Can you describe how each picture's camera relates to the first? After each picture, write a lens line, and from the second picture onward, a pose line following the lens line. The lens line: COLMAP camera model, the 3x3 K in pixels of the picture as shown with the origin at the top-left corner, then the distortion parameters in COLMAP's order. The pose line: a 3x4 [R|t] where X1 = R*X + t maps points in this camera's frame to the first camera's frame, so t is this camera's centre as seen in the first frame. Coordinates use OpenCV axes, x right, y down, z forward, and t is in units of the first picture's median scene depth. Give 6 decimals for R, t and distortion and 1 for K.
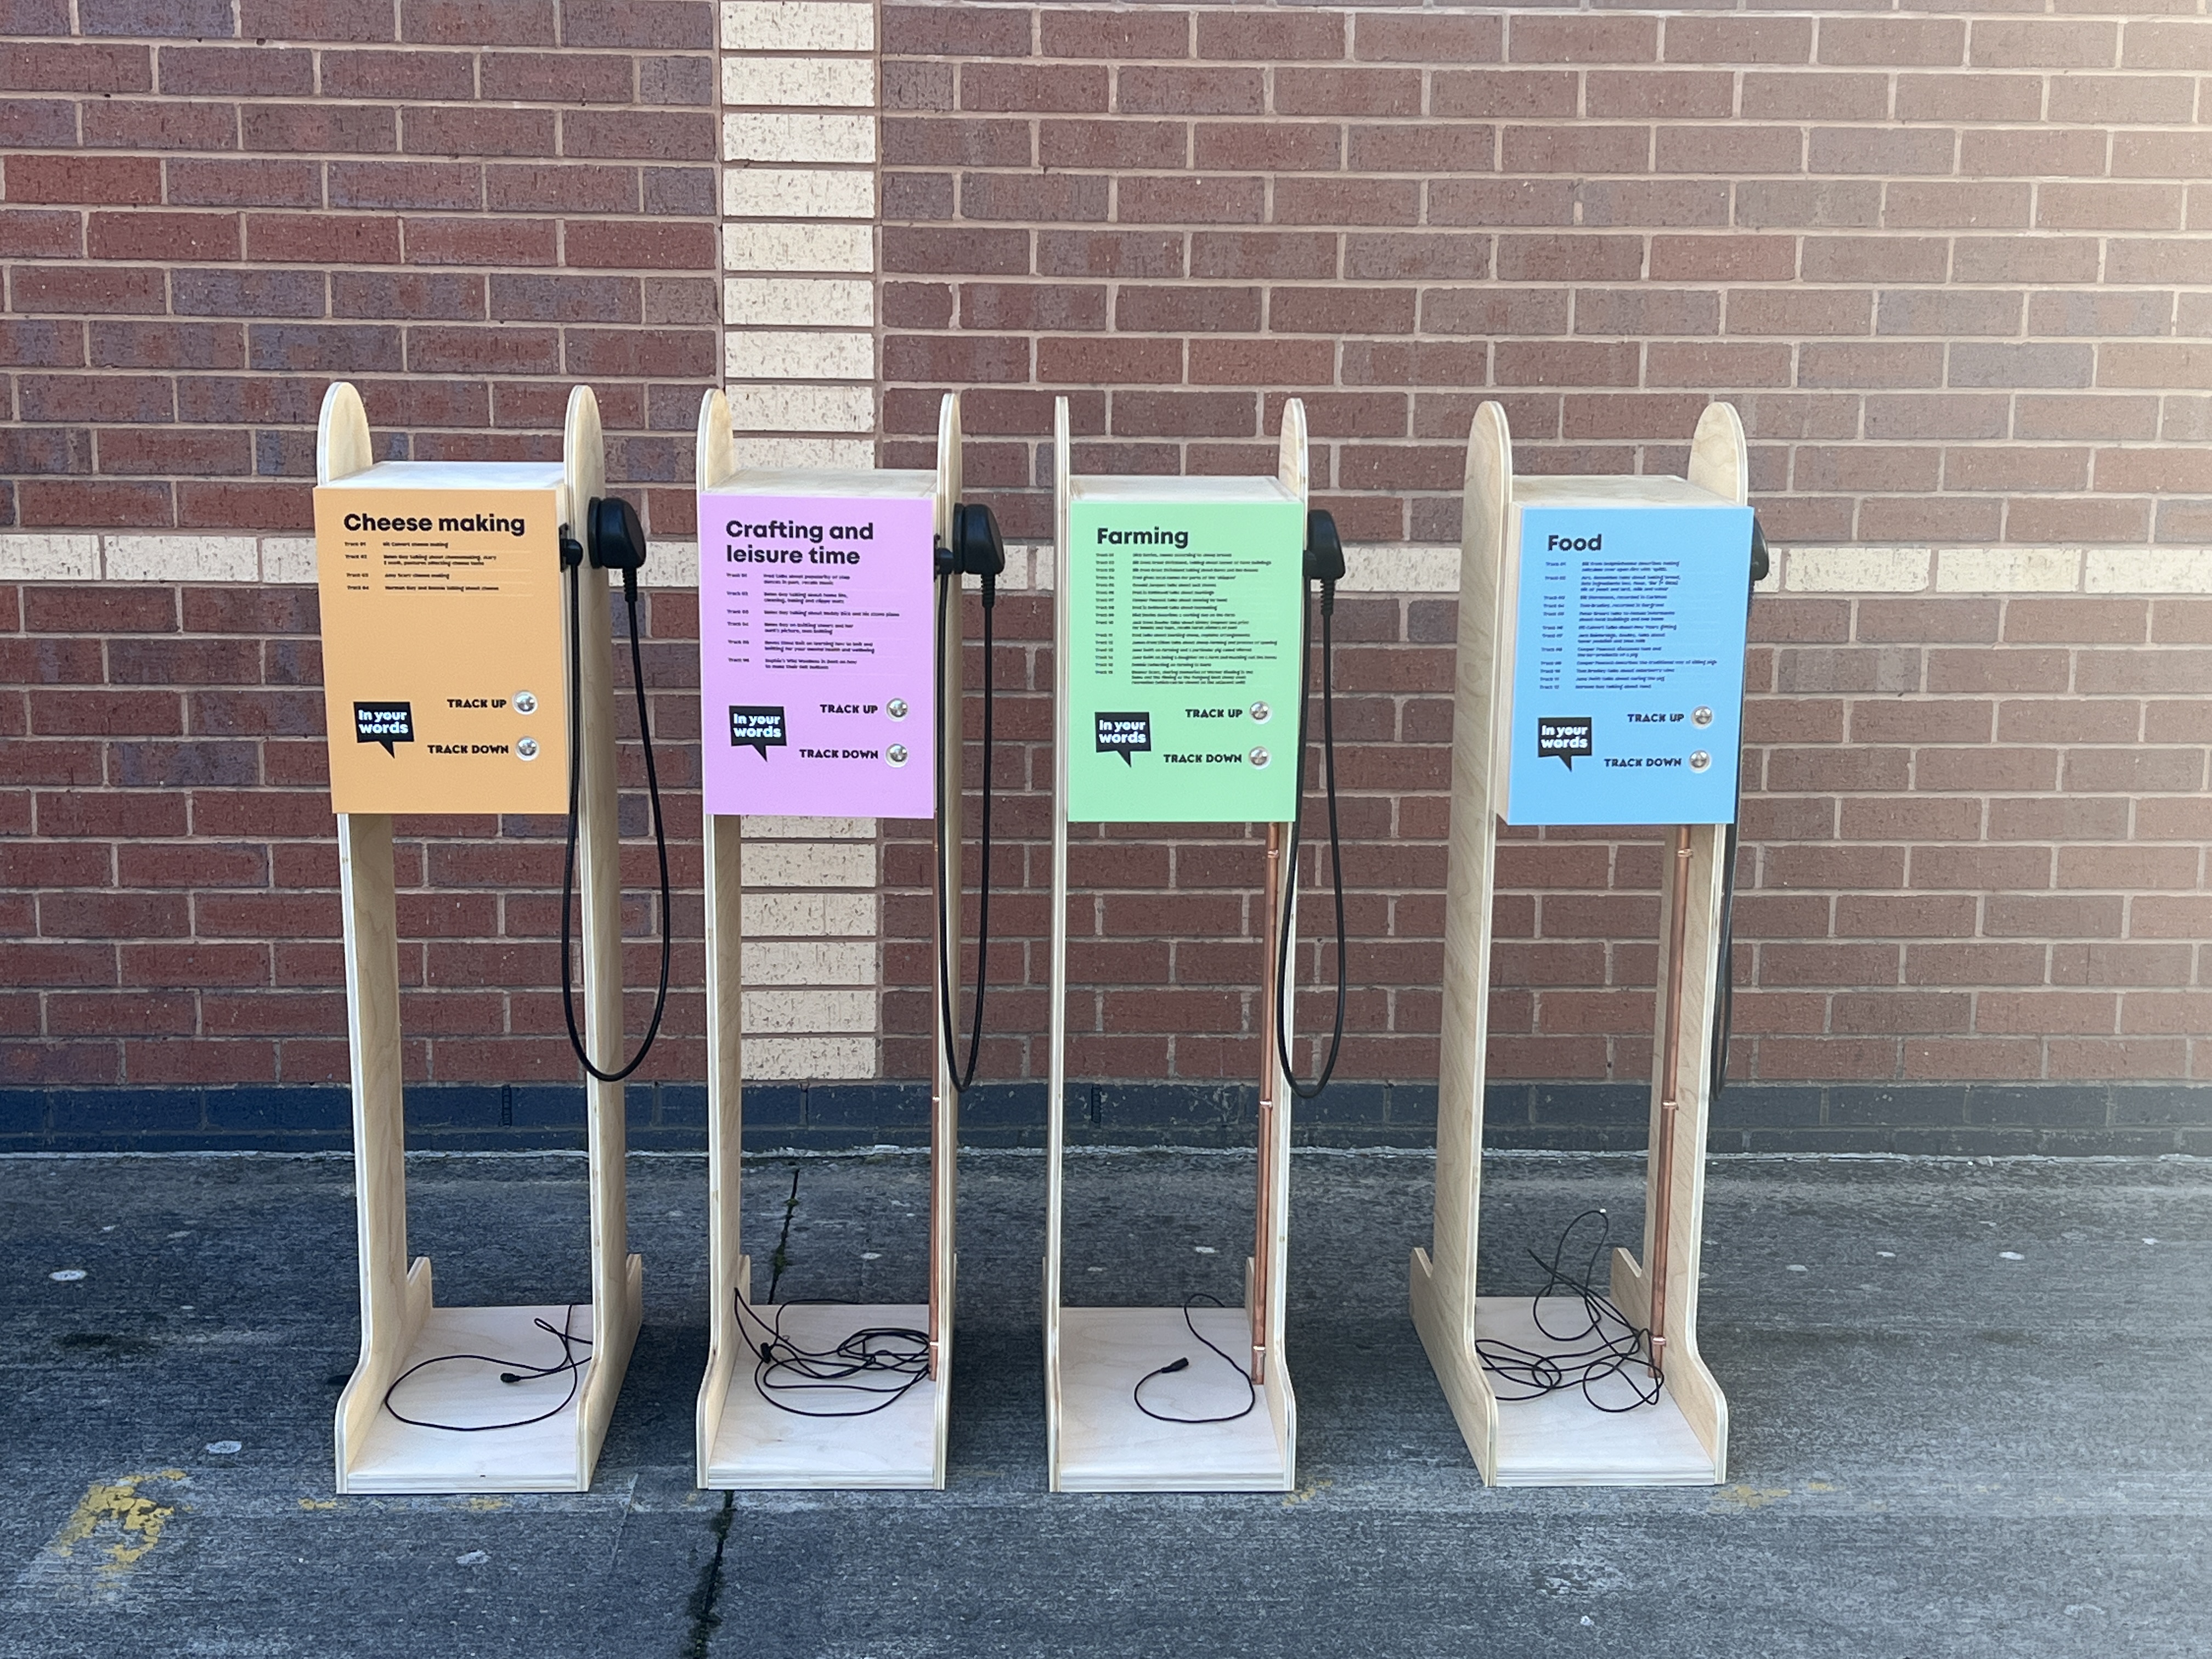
lens RADIAL K [[2944.5, 0, 1102.8], [0, 2944.5, 853.3], [0, 0, 1]] dist [0.201118, -0.647333]
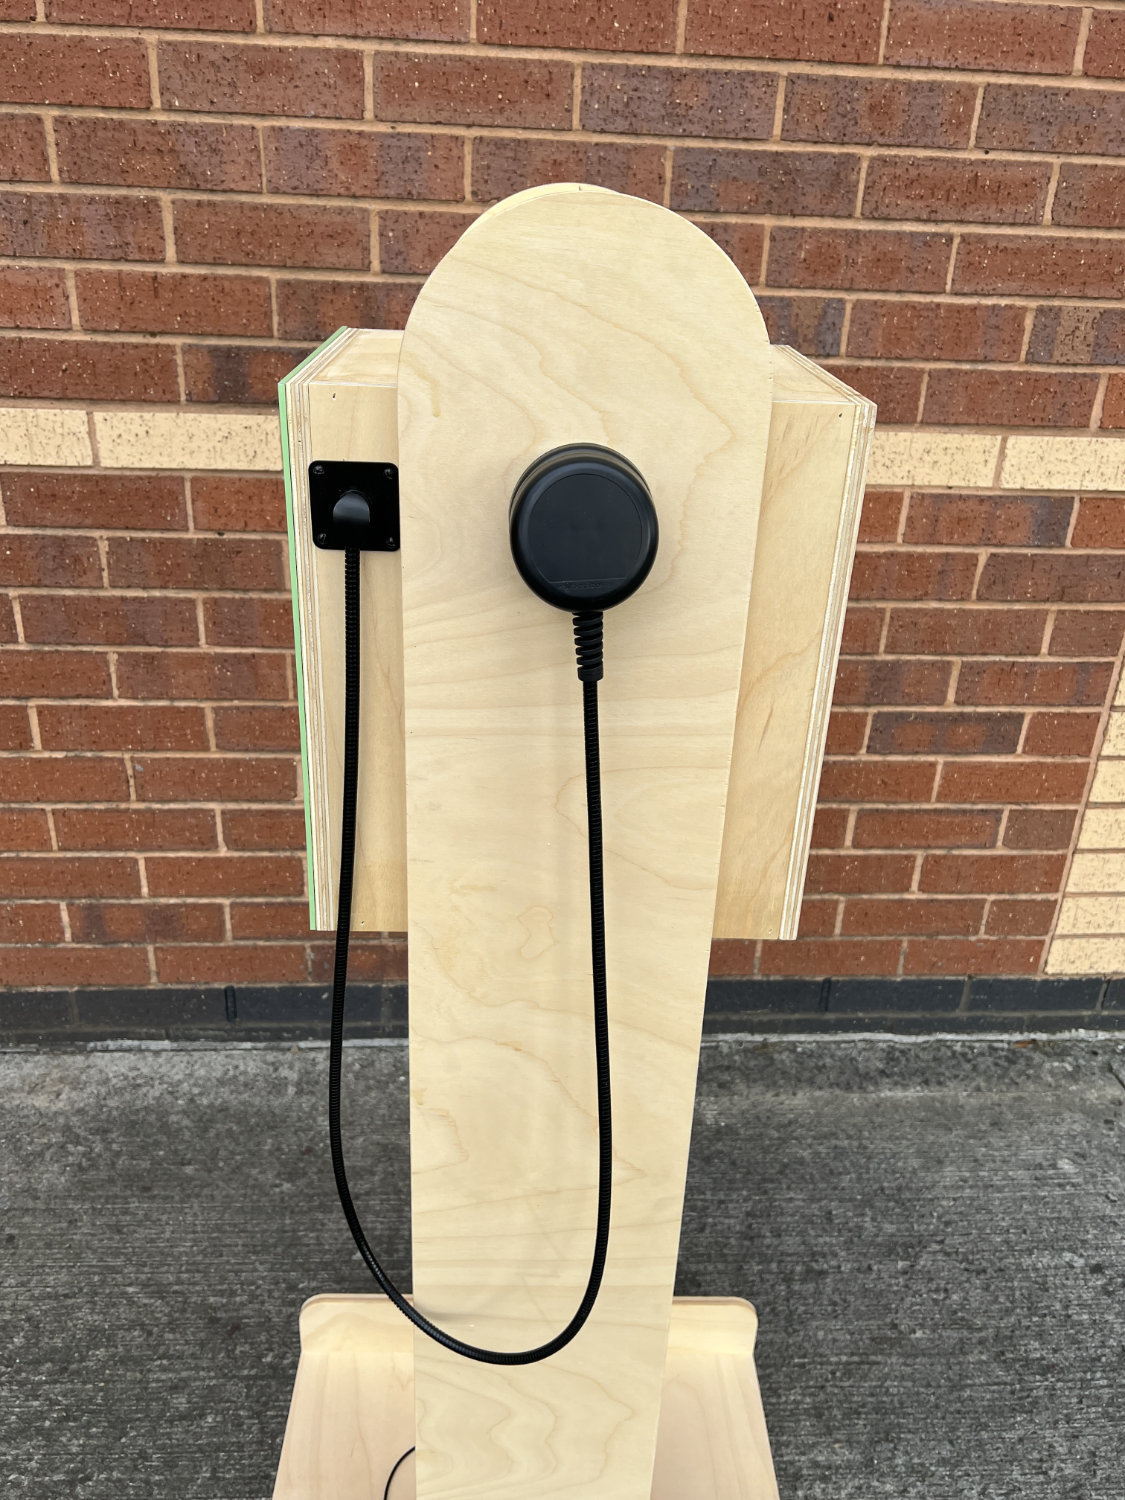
lens RADIAL K [[1197.6, 0, 565.0], [0, 1197.6, 751.5], [0, 0, 1]] dist [0.038478, -0.049764]
pose [[0.999408, 0.016228, 0.030334, -0.318411], [-0.023286, 0.968159, 0.249252, -0.101726], [-0.025324, -0.249811, 0.967963, 0.652909]]
